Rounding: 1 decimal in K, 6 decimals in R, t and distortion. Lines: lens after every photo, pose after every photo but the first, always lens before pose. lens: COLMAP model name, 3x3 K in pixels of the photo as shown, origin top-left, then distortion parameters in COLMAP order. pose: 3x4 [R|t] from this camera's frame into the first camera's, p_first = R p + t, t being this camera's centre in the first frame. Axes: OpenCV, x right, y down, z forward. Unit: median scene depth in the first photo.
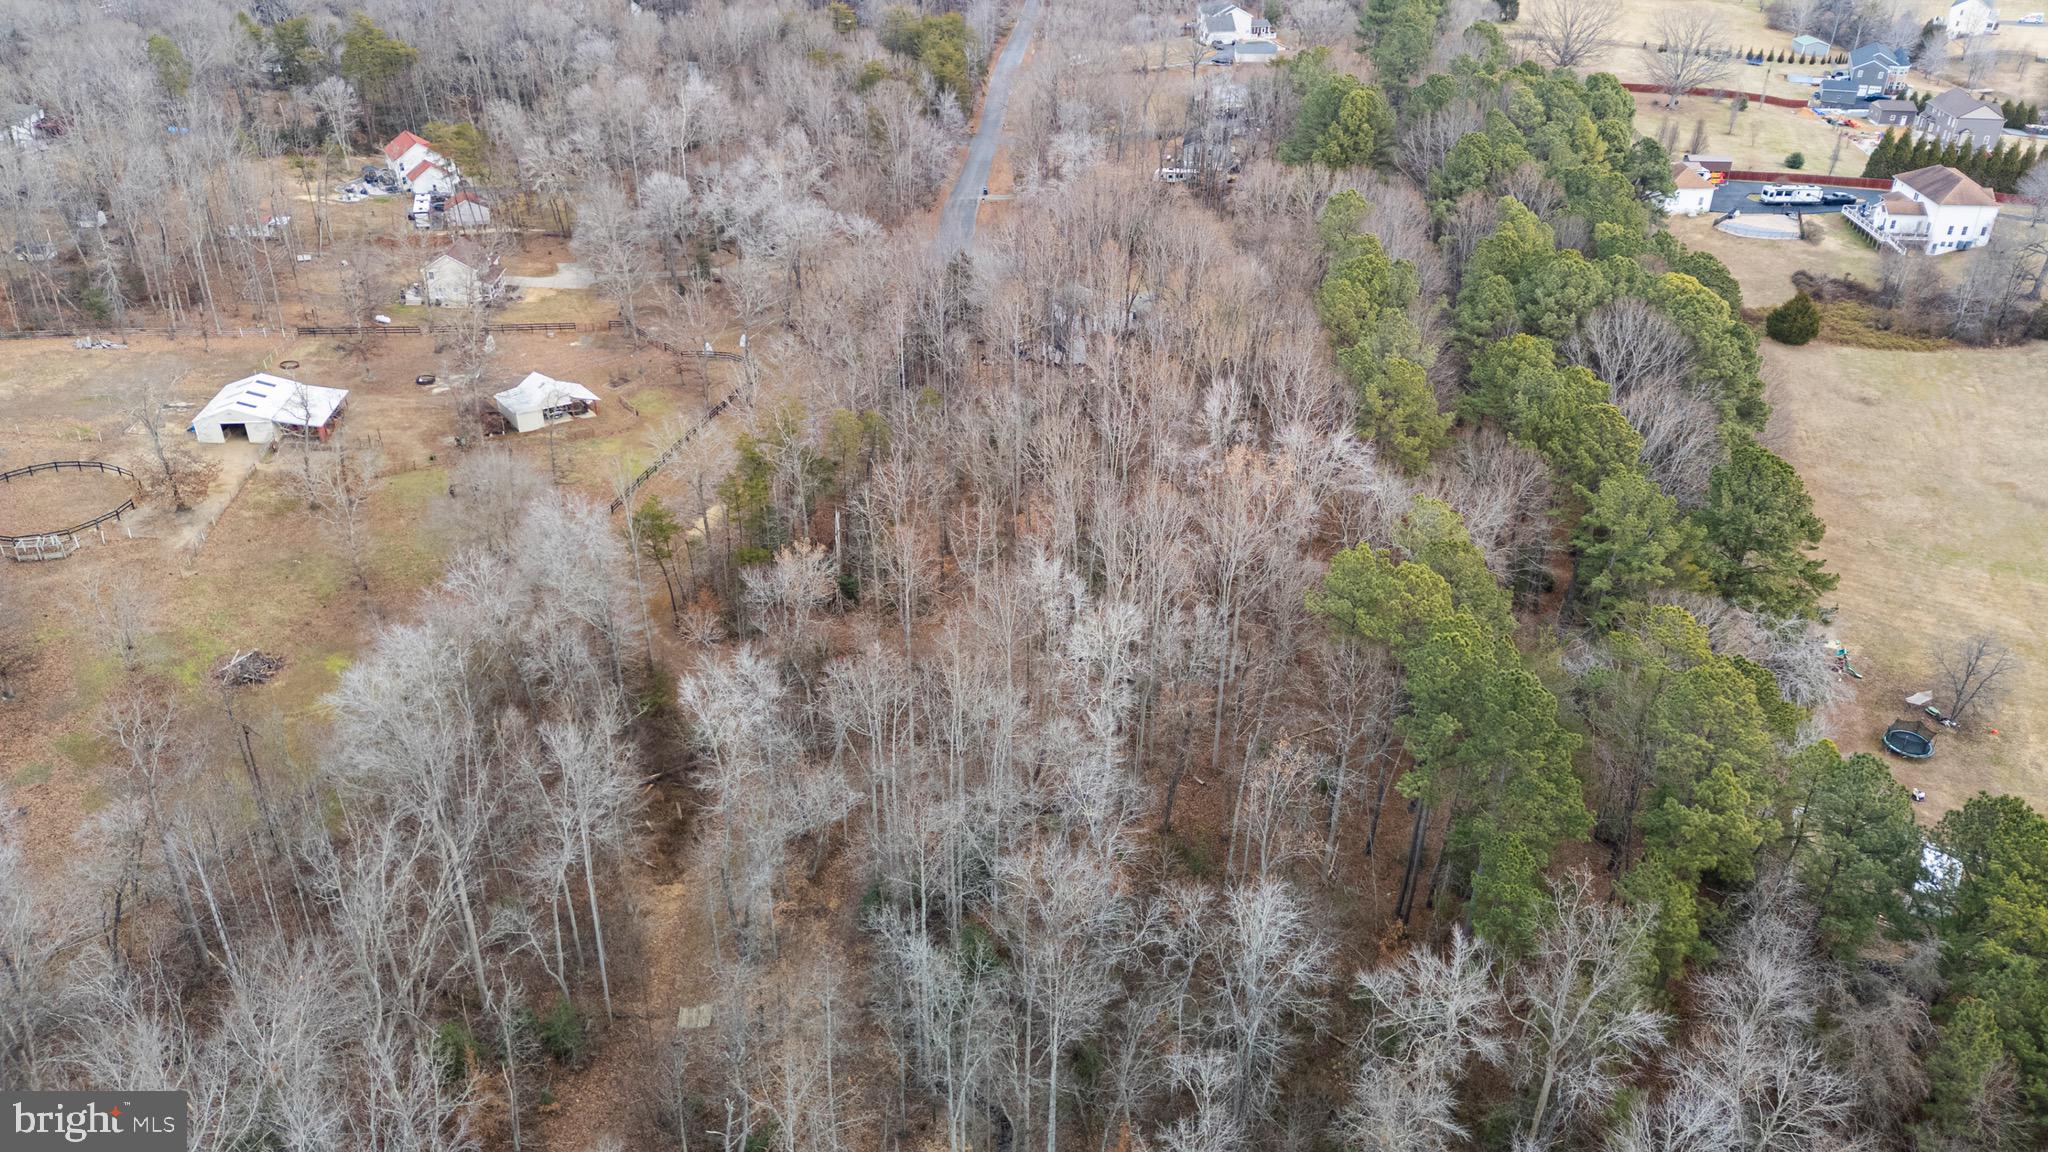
lens RADIAL K [[1533.6, 0, 1023.9], [0, 1533.6, 585.4], [0, 0, 1]] dist [0.060958, -0.050476]
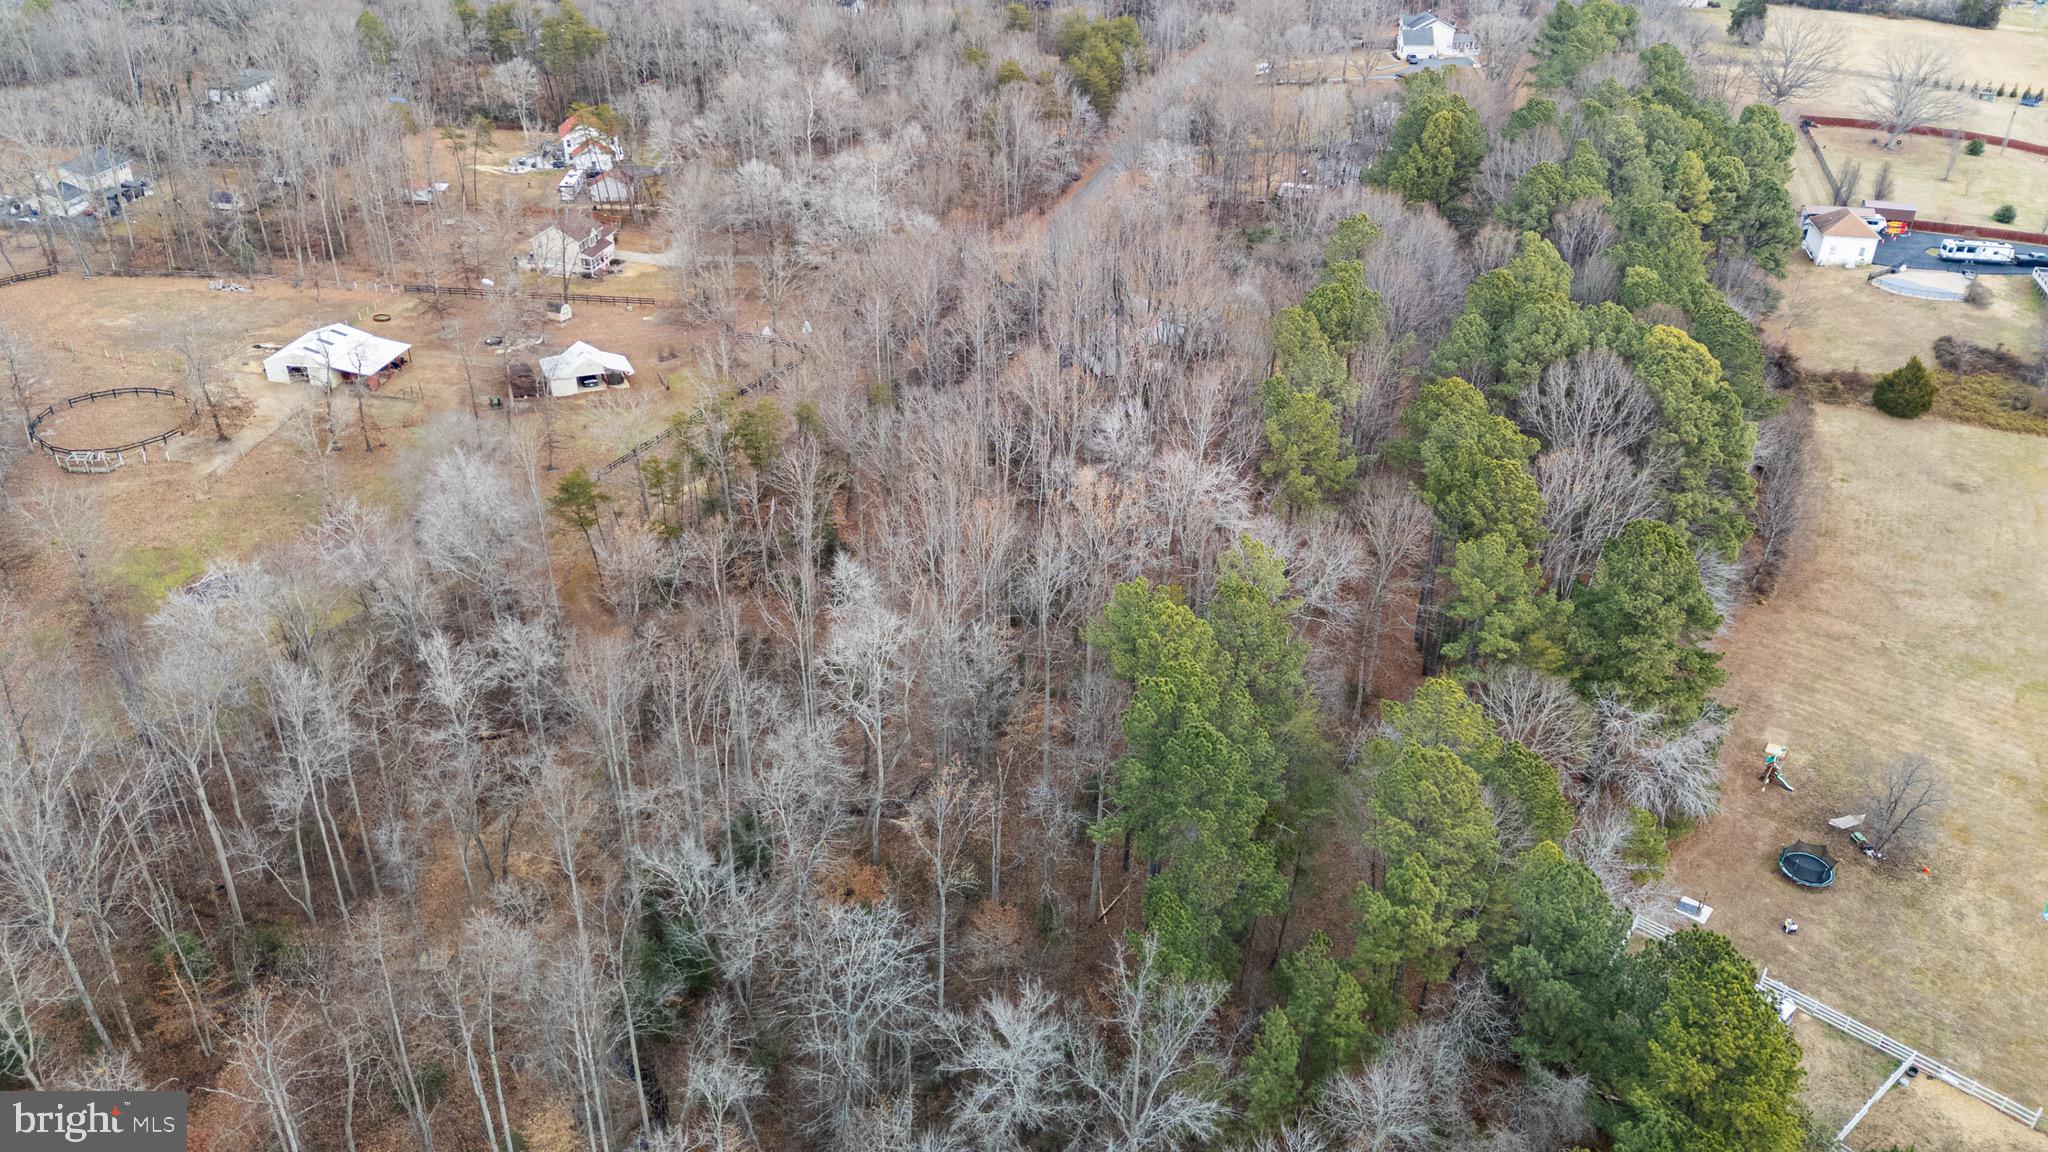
lens RADIAL K [[1533.6, 0, 1016.1], [0, 1533.6, 584.4], [0, 0, 1]] dist [0.060958, -0.050476]
pose [[0.975072, 0.106554, -0.194629, 0.191740], [-0.106948, 0.994228, 0.008513, -0.013365], [0.194412, 0.012514, 0.980840, 0.024965]]
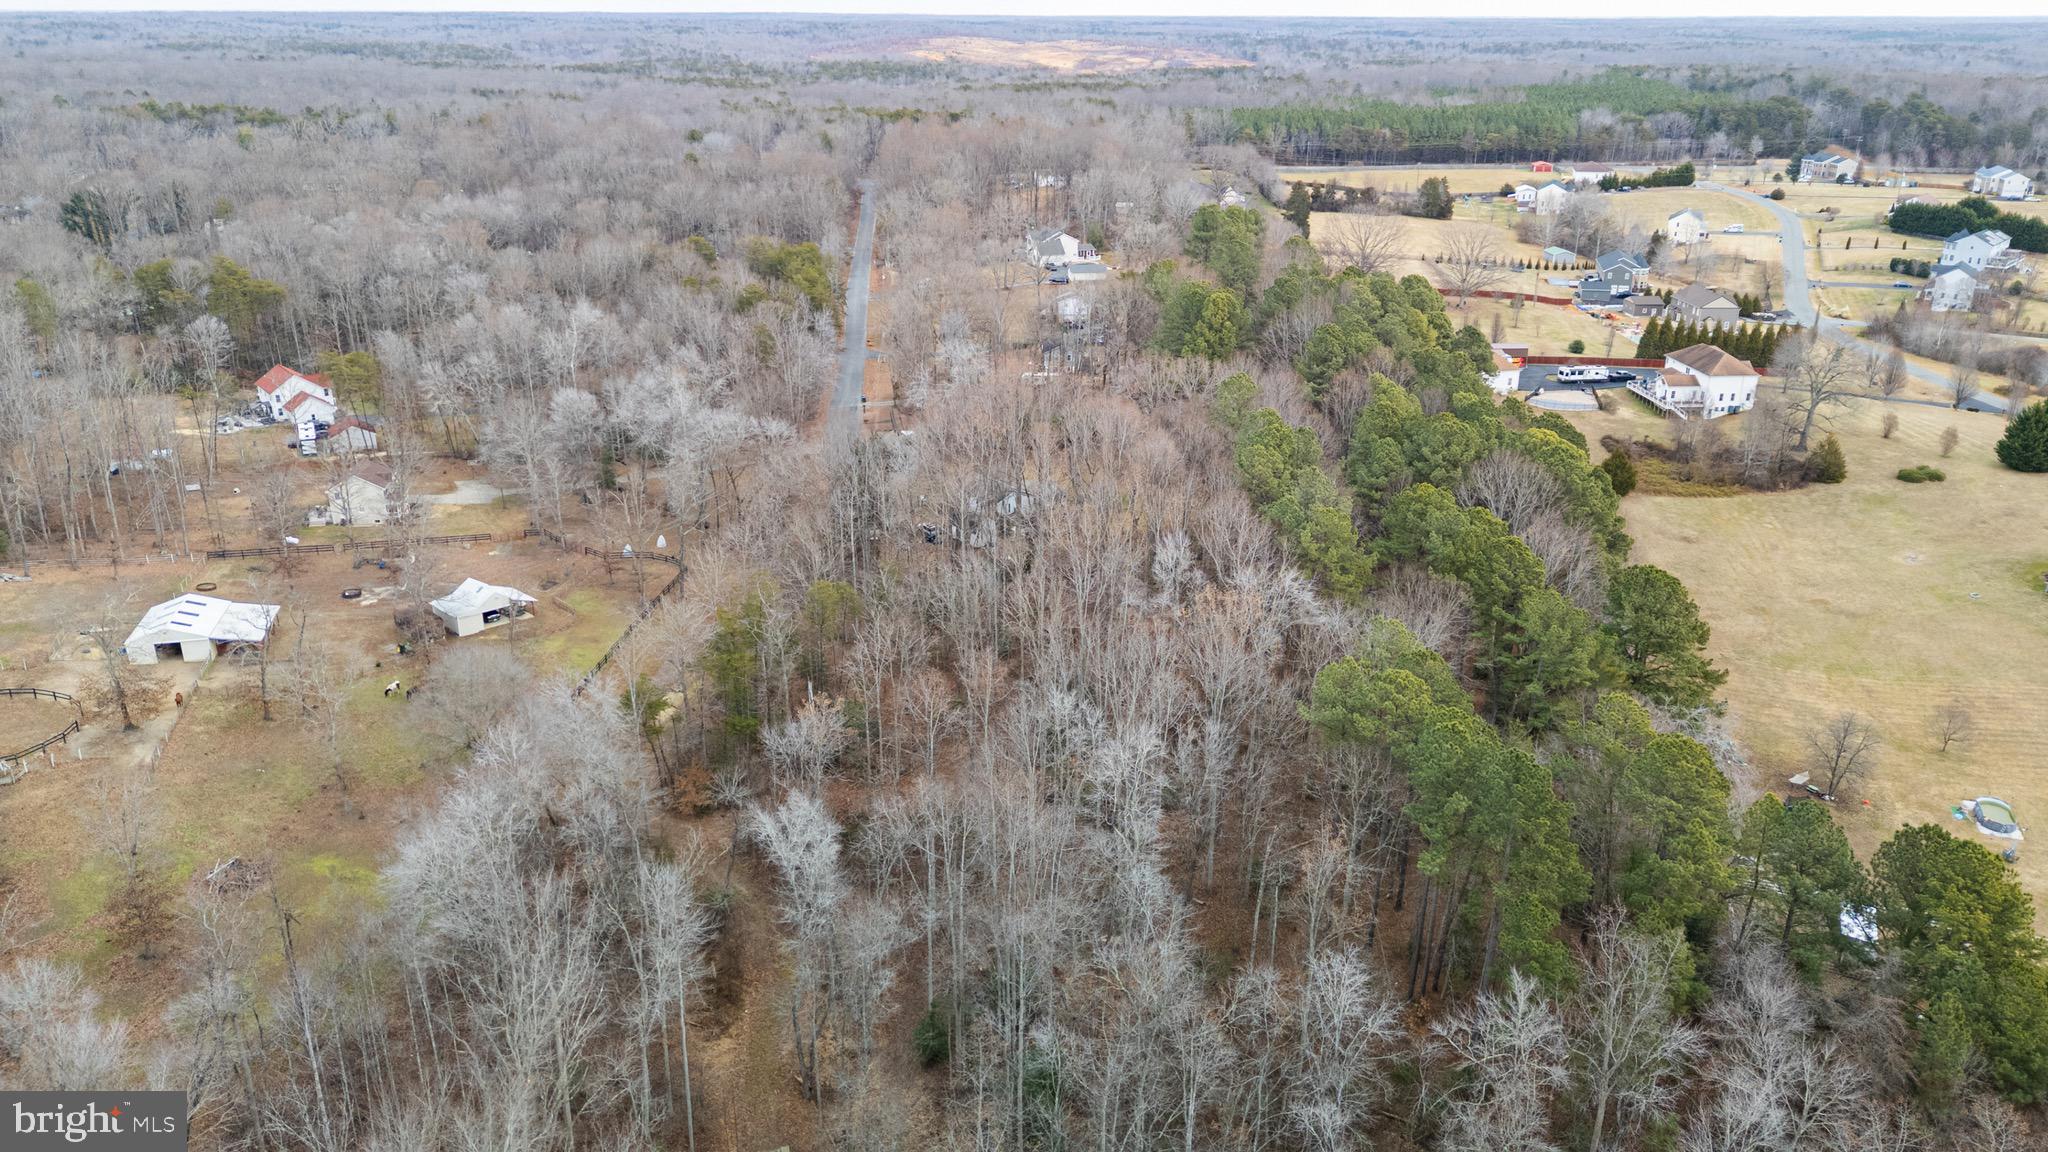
lens RADIAL K [[1533.6, 0, 1030.1], [0, 1533.6, 578.0], [0, 0, 1]] dist [0.060958, -0.050476]
pose [[0.988589, -0.055425, 0.140071, -0.092439], [0.075371, 0.987084, -0.141365, 0.032270], [-0.130427, 0.150310, 0.979998, -0.042266]]
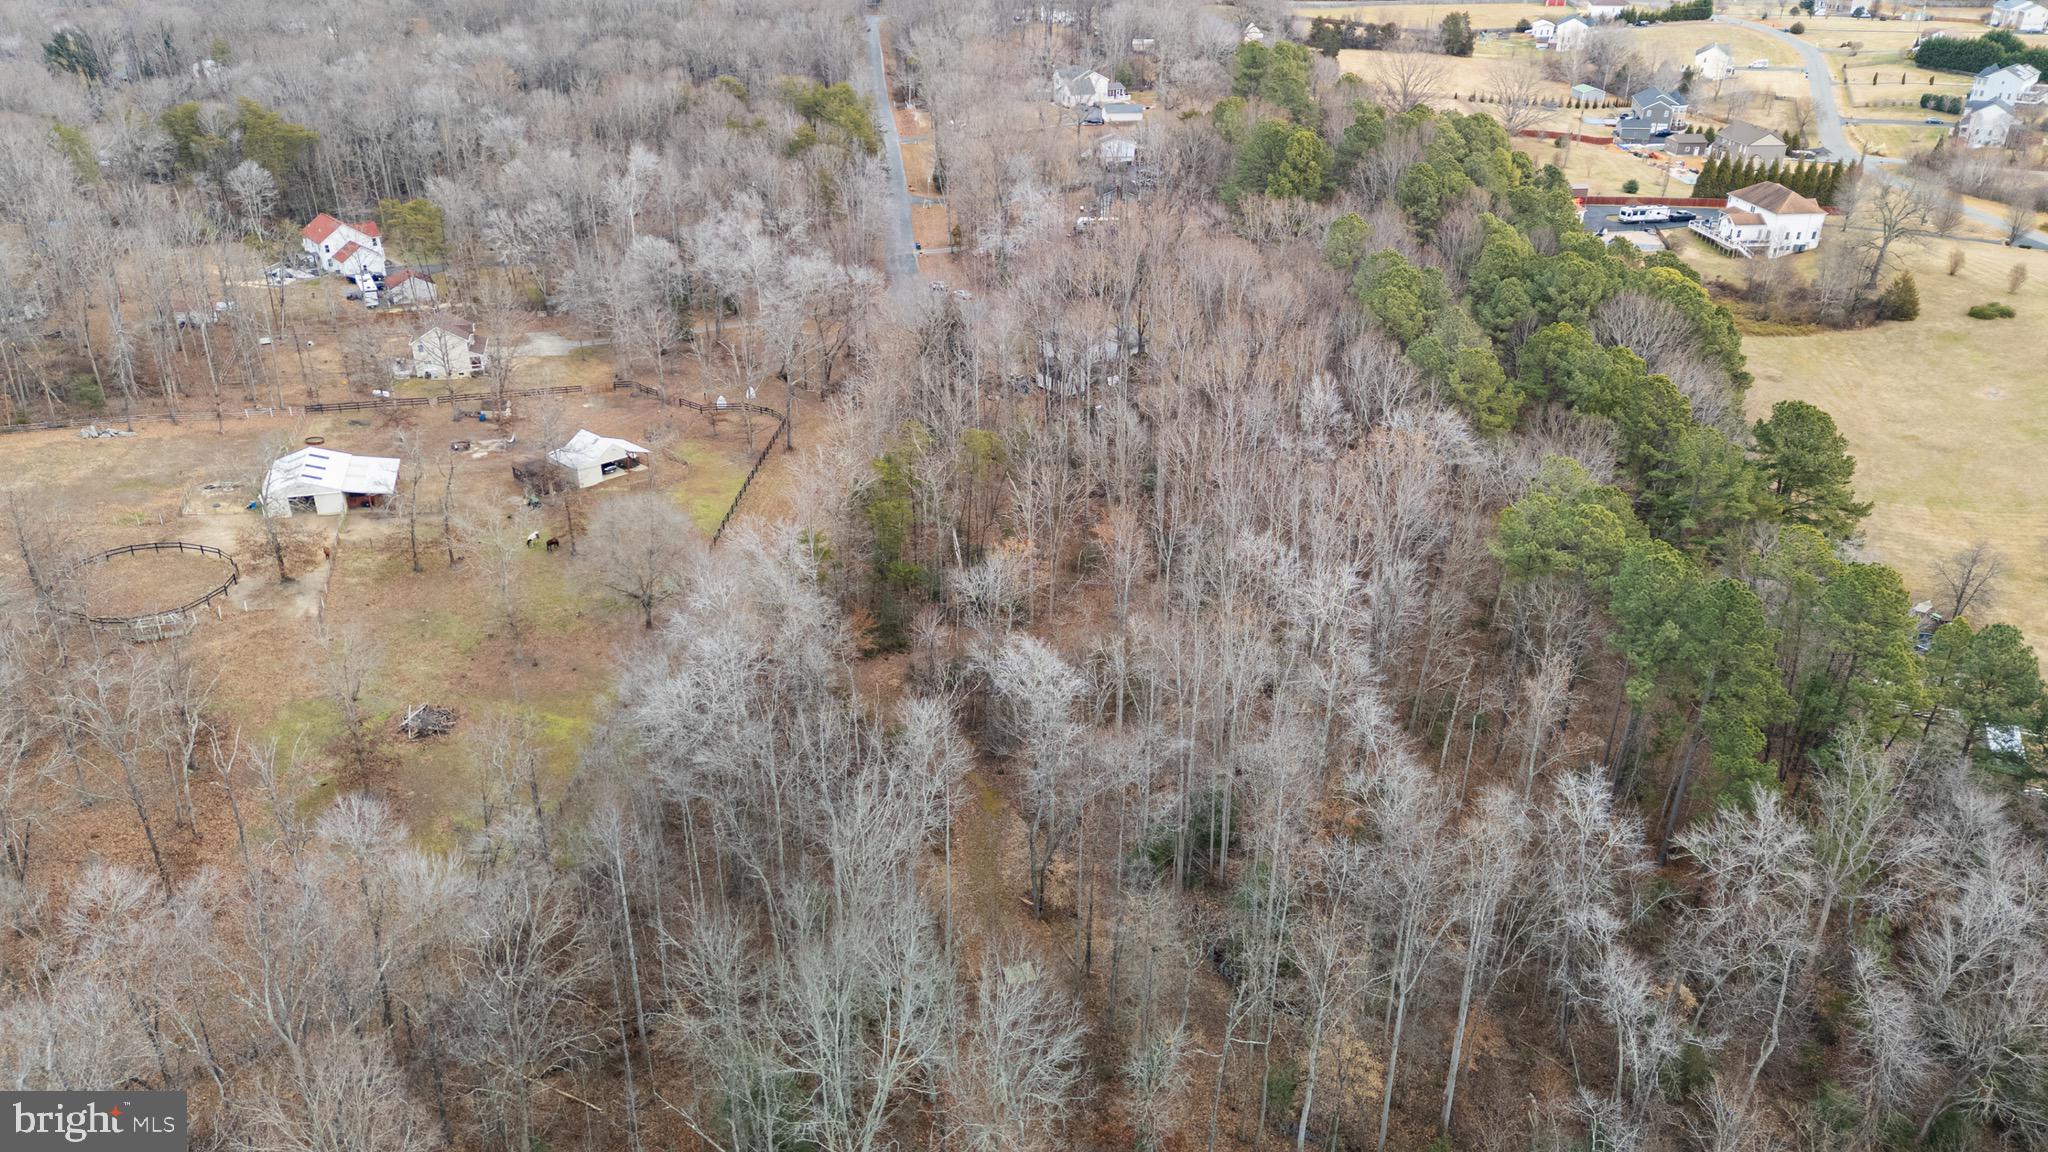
lens RADIAL K [[1533.6, 0, 1027.2], [0, 1533.6, 586.3], [0, 0, 1]] dist [0.060958, -0.050476]
pose [[0.983121, -0.082646, 0.163229, -0.198155], [0.090311, 0.995106, -0.040098, 0.030130], [-0.159116, 0.054162, 0.985773, -0.036688]]
